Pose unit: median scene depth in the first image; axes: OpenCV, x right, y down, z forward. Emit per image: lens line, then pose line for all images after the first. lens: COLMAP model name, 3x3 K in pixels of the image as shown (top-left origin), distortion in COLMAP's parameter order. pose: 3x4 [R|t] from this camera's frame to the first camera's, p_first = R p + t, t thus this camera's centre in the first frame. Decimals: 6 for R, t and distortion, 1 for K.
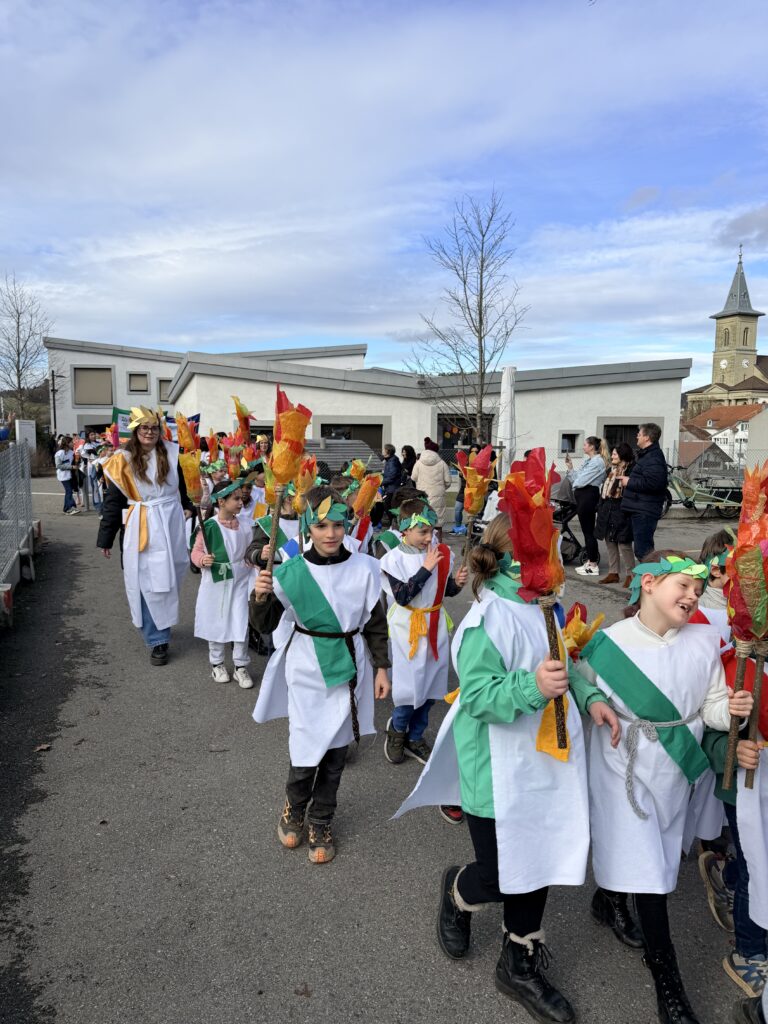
lens RADIAL K [[733.9, 0, 382.0], [0, 733.9, 512.7], [0, 0, 1]] dist [0.022903, -0.001856]
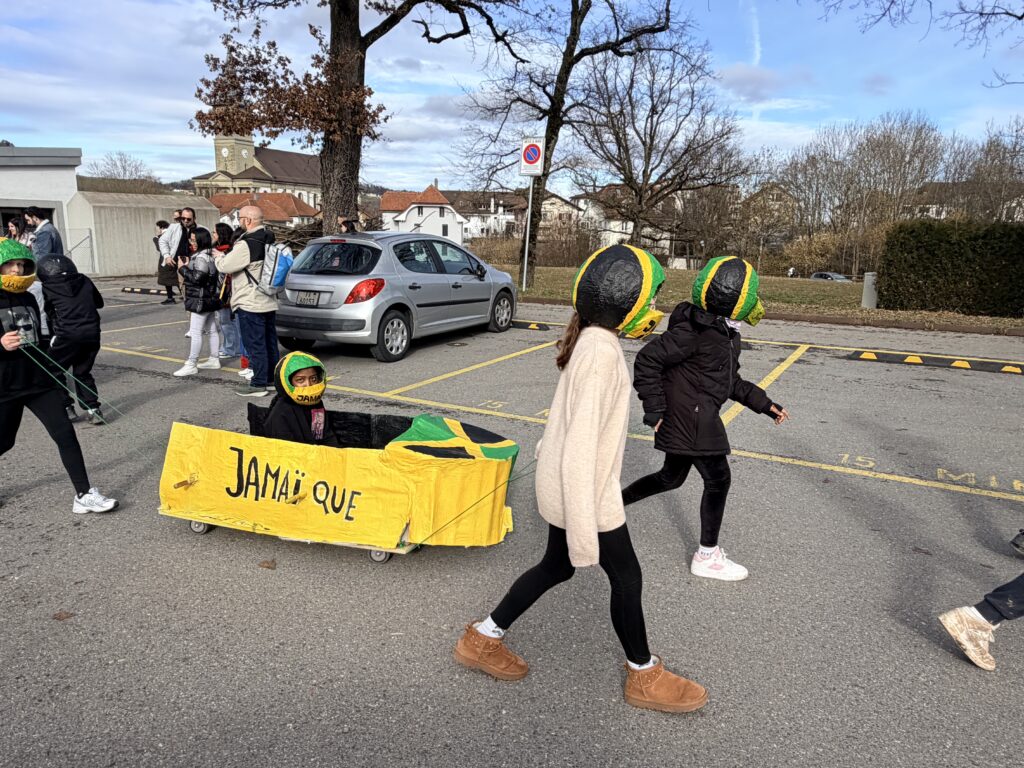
lens RADIAL K [[704.4, 0, 517.5], [0, 704.4, 383.6], [0, 0, 1]] dist [0.000842, 0.001354]
pose [[0.701059, -0.143272, 0.698562, 0.048990], [0.057430, 0.987771, 0.144952, 0.015021], [-0.710787, -0.061501, 0.700714, -0.135663]]
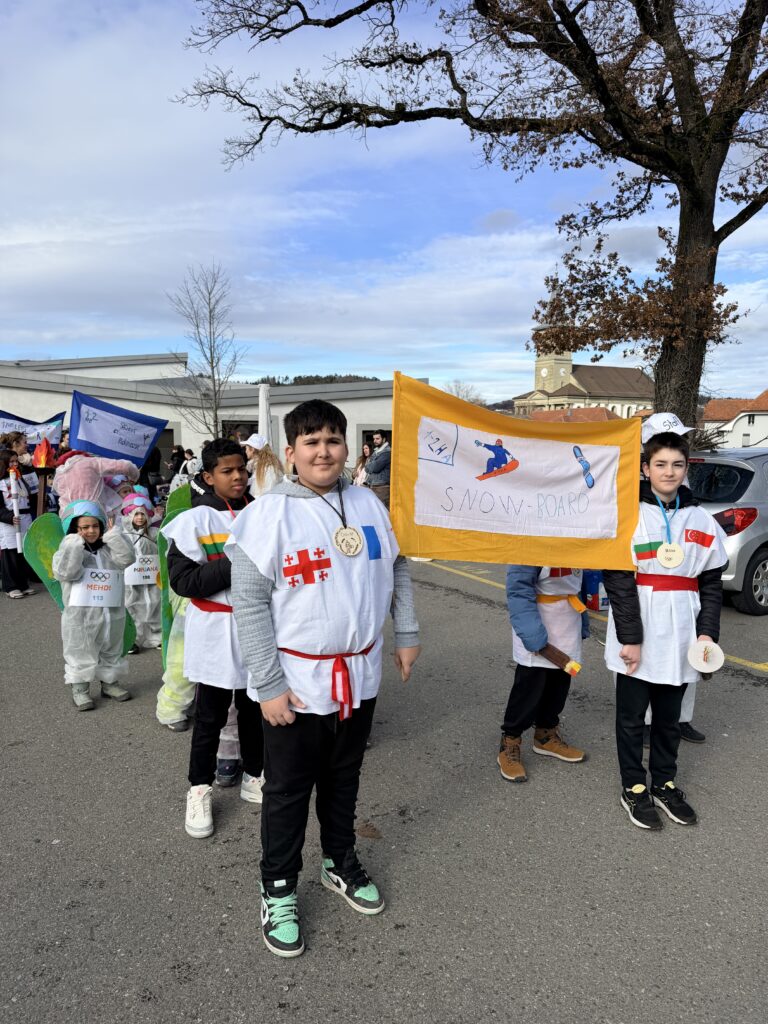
lens RADIAL K [[722.9, 0, 382.5], [0, 722.9, 518.4], [0, 0, 1]] dist [0.024383, -0.036466]
pose [[0.980432, -0.028092, 0.194843, 0.052515], [0.026961, 0.999601, 0.008453, 0.012099], [-0.195003, -0.003034, 0.980798, -0.115565]]
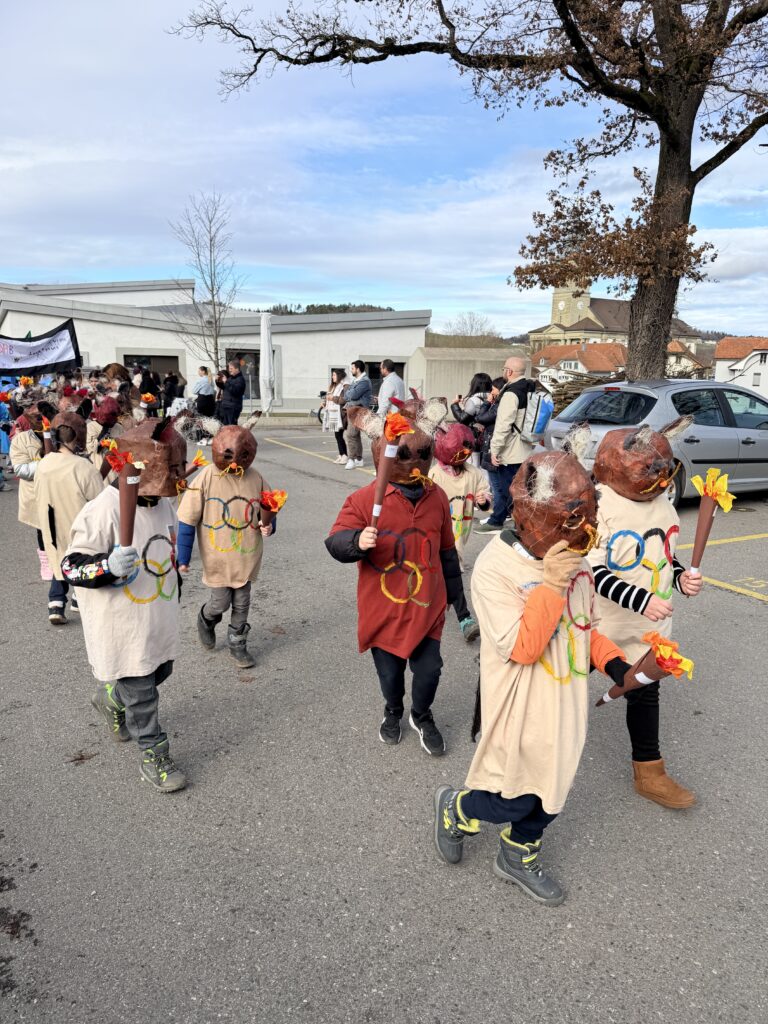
lens RADIAL K [[724.6, 0, 389.4], [0, 724.6, 519.1], [0, 0, 1]] dist [0.002002, -0.008323]
pose [[0.981995, -0.026154, 0.187086, 0.058828], [0.007490, 0.994981, 0.099779, 0.015850], [-0.188757, -0.096582, 0.977263, -0.139214]]
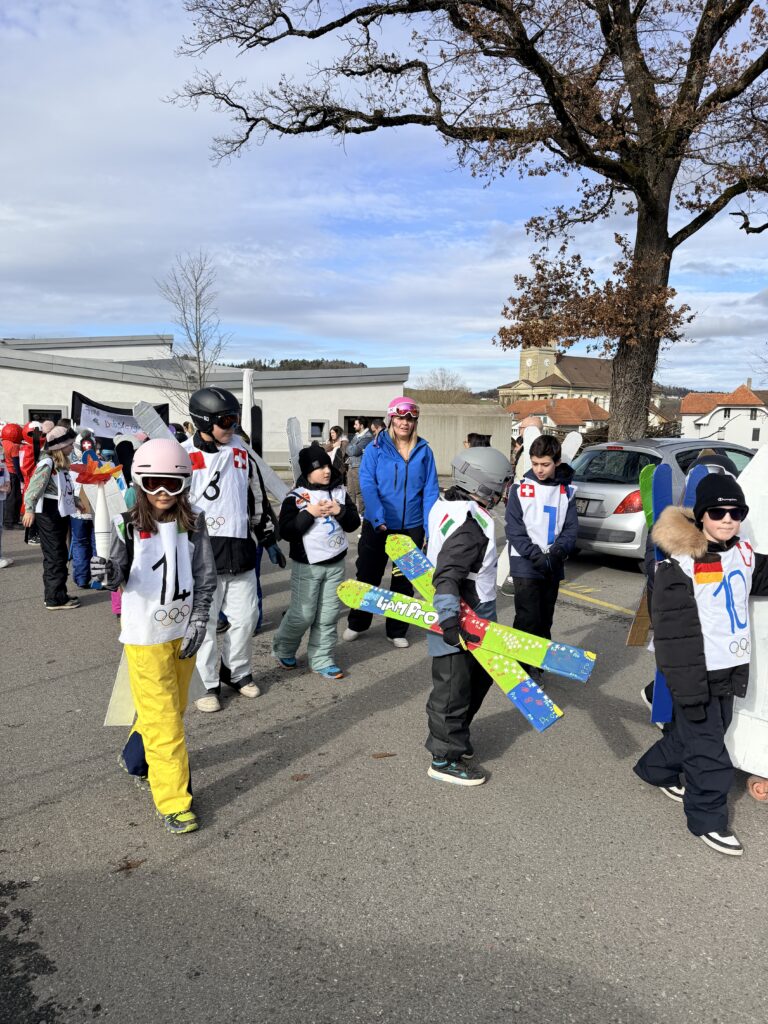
lens RADIAL K [[720.9, 0, 385.2], [0, 720.9, 514.7], [0, 0, 1]] dist [0.023291, -0.030739]
pose [[0.975409, -0.013055, 0.220015, 0.053038], [0.008183, 0.999701, 0.023043, 0.014331], [-0.220251, -0.020676, 0.975224, -0.135106]]
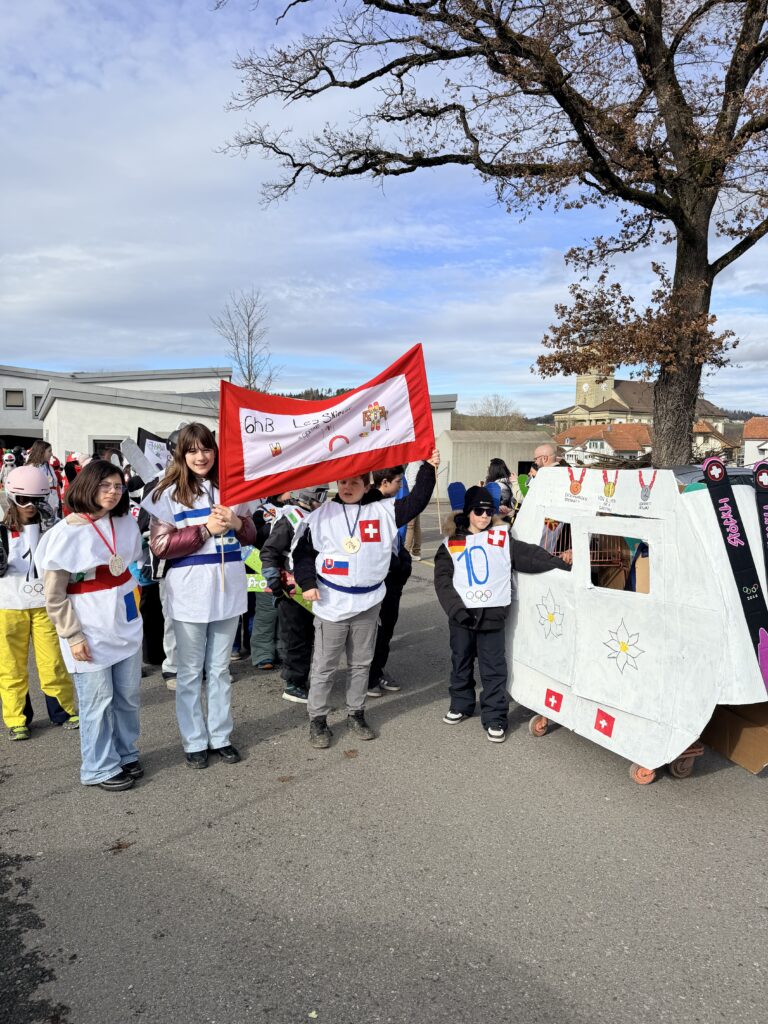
lens RADIAL K [[721.4, 0, 381.1], [0, 721.4, 510.1], [0, 0, 1]] dist [0.018934, -0.025529]
pose [[0.990073, -0.002363, 0.140538, 0.058105], [0.005274, 0.999779, -0.020345, 0.014471], [-0.140459, 0.020884, 0.989866, -0.141610]]
